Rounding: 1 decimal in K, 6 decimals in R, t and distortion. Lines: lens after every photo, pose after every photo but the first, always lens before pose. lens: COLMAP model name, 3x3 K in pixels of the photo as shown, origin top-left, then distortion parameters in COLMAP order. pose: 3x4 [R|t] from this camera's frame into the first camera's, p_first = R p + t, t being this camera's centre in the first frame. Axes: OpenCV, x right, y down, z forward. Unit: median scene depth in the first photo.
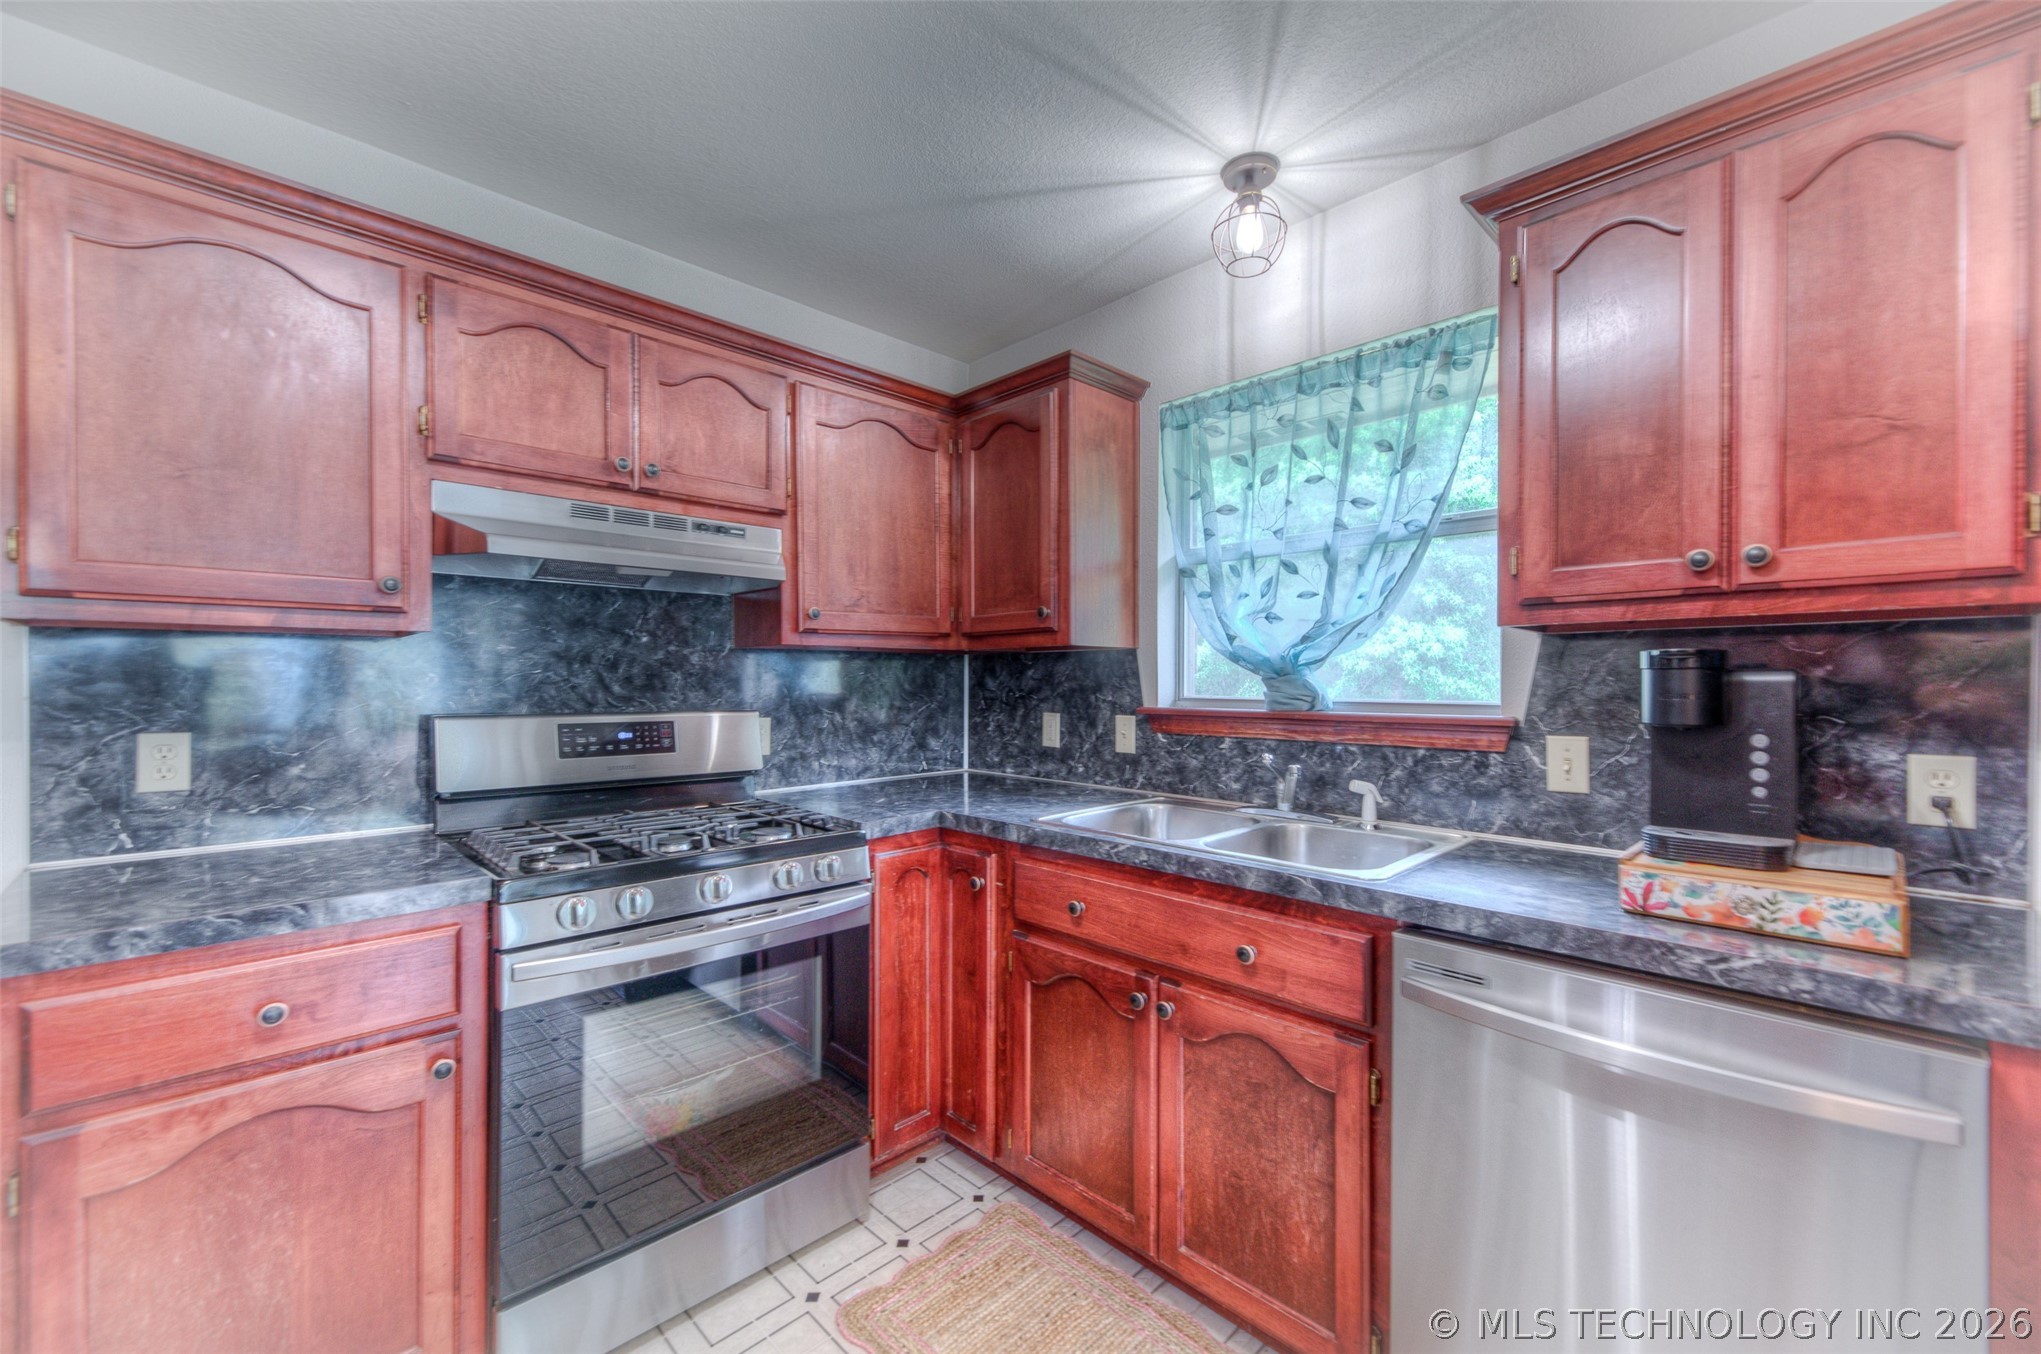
lens RADIAL K [[814.0, 0, 1010.5], [0, 814.0, 683.7], [0, 0, 1]] dist [0.011094, -0.002092]
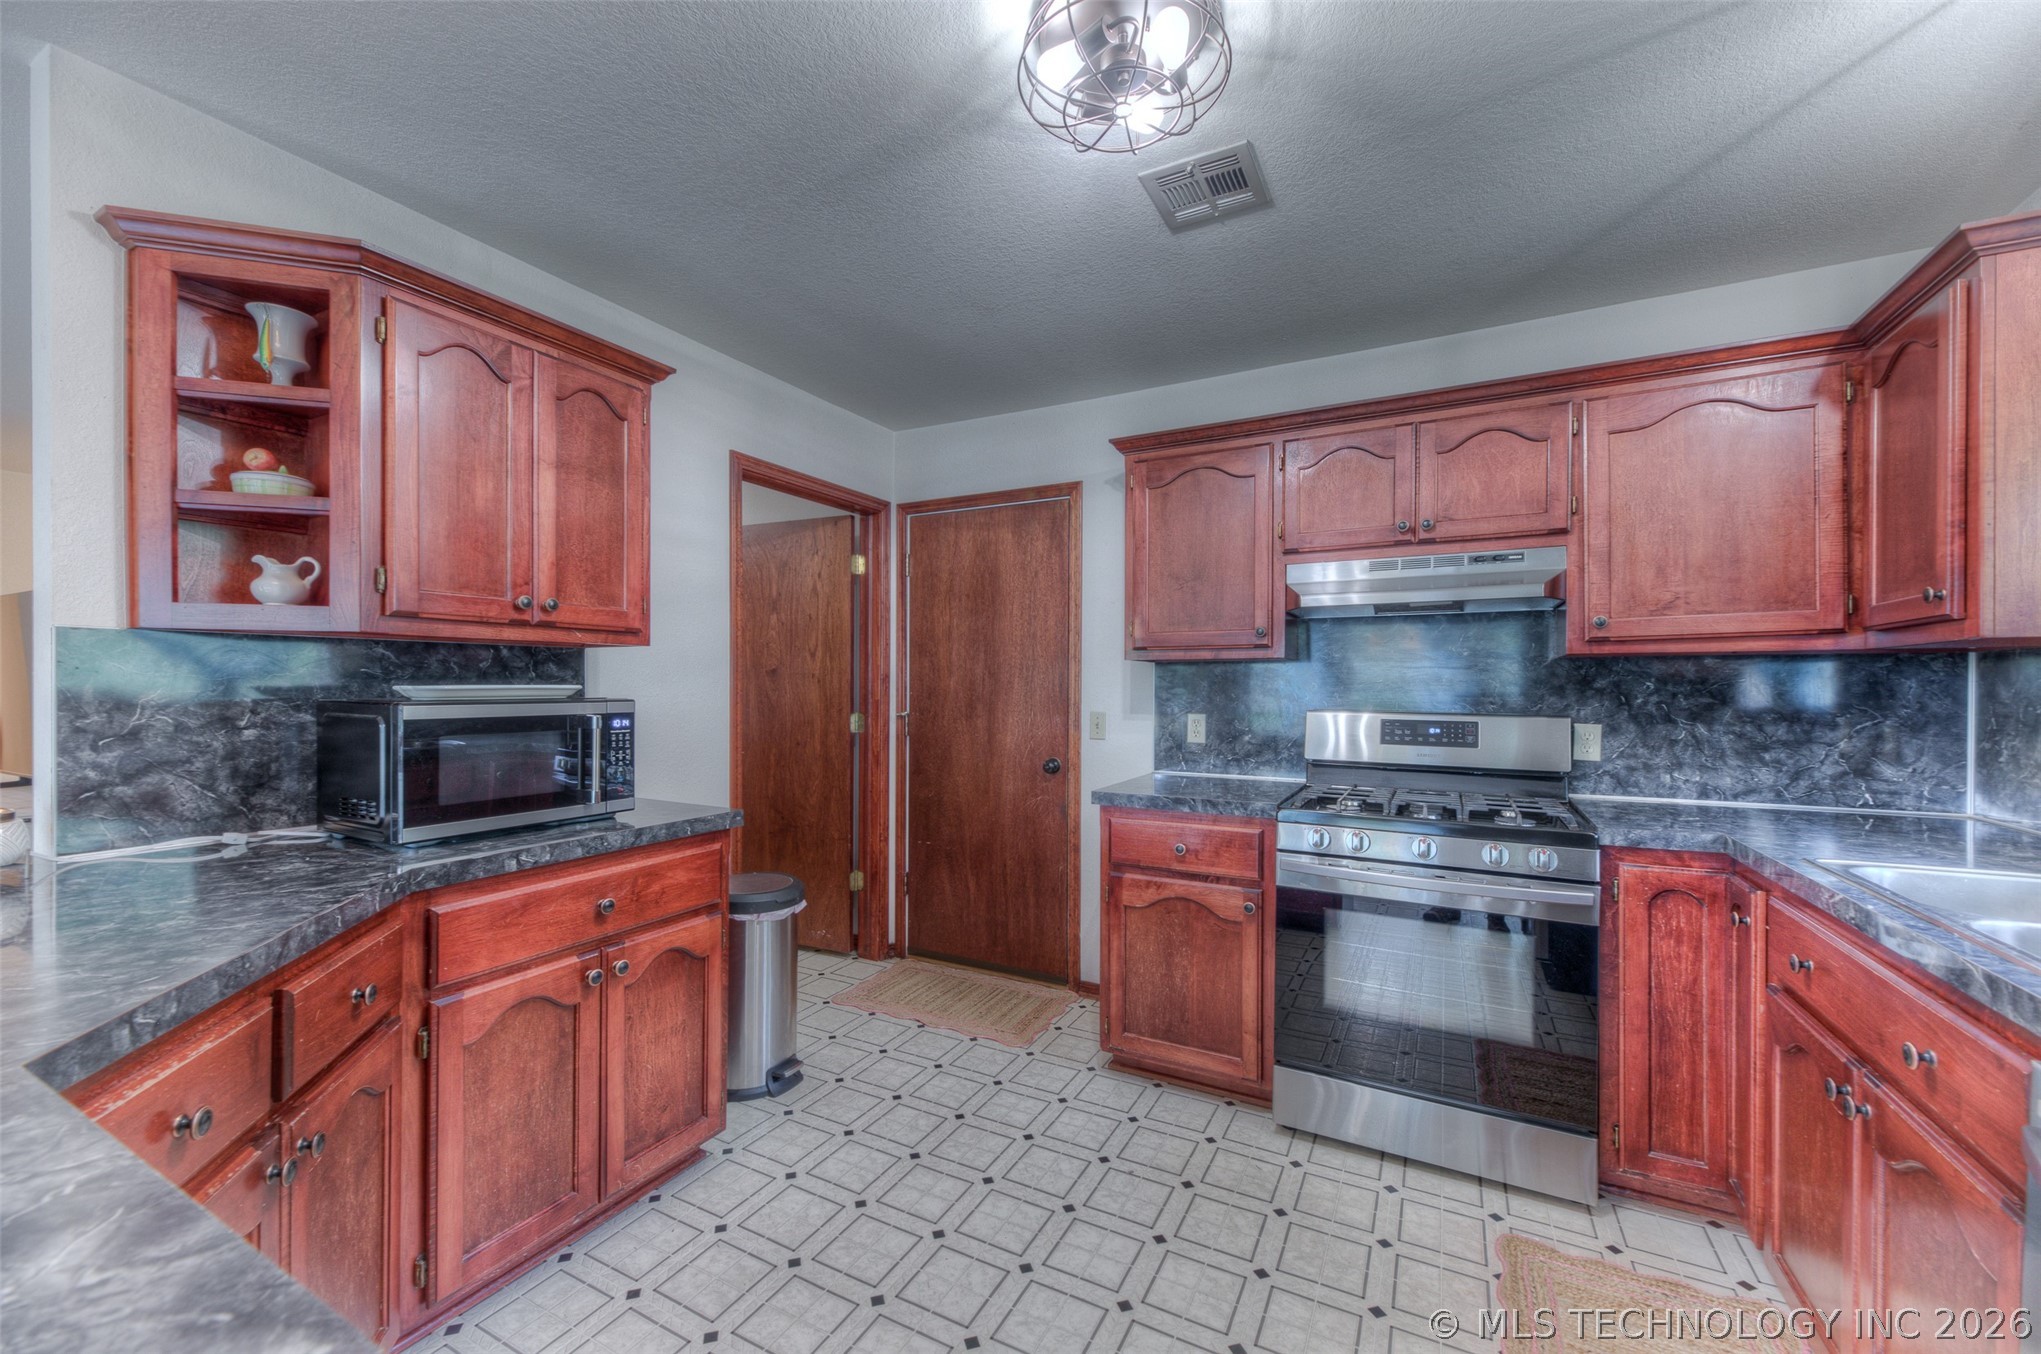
lens RADIAL K [[814.0, 0, 1026.6], [0, 814.0, 691.2], [0, 0, 1]] dist [0.011094, -0.002092]
pose [[0.312568, 0.005156, -0.949882, 0.529141], [-0.006906, 0.999971, 0.003156, 0.001921], [0.949870, 0.005573, 0.312594, -0.002128]]
